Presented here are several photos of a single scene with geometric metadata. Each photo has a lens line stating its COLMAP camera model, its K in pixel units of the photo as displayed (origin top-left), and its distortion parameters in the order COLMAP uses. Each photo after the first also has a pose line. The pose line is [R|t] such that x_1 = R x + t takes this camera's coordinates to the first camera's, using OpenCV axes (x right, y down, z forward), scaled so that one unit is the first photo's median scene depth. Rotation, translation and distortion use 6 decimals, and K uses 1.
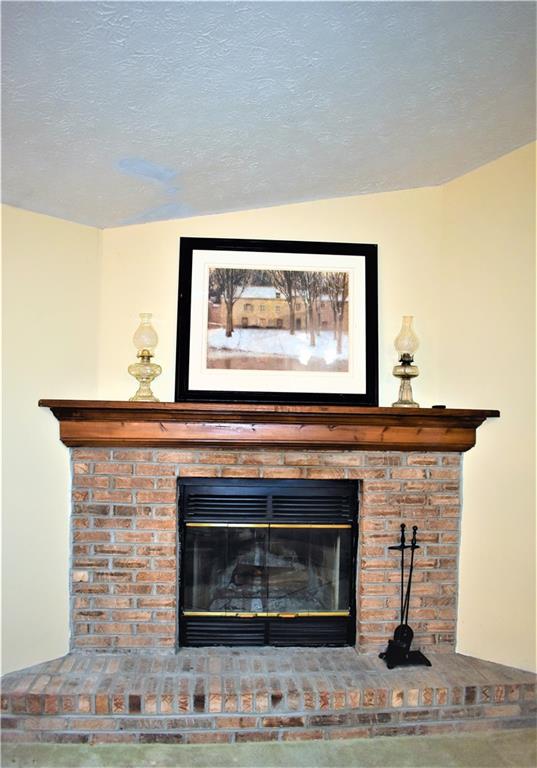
lens RADIAL K [[628.3, 0, 268.5], [0, 628.3, 412.3], [0, 0, 1]] dist [-0.090156, 0.000930]
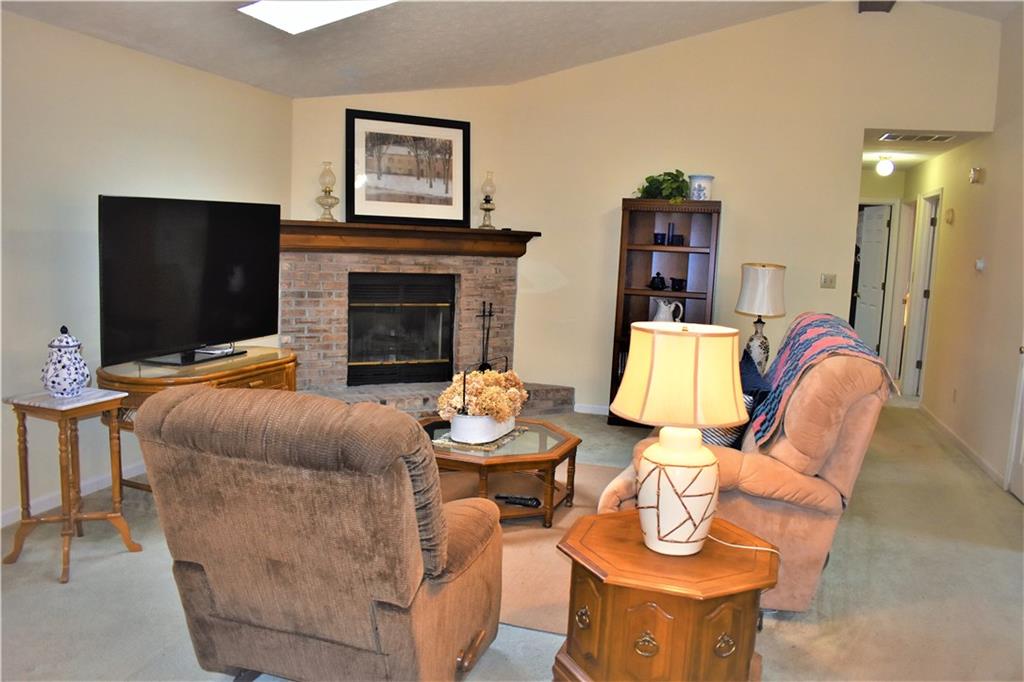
lens RADIAL K [[804.8, 0, 515.7], [0, 804.8, 344.1], [0, 0, 1]] dist [-0.083126, 0.004781]
pose [[0.907831, -0.036299, 0.417762, -0.585758], [-0.024646, 0.989905, 0.139571, -0.005538], [-0.418611, -0.137003, 0.897772, -0.924579]]
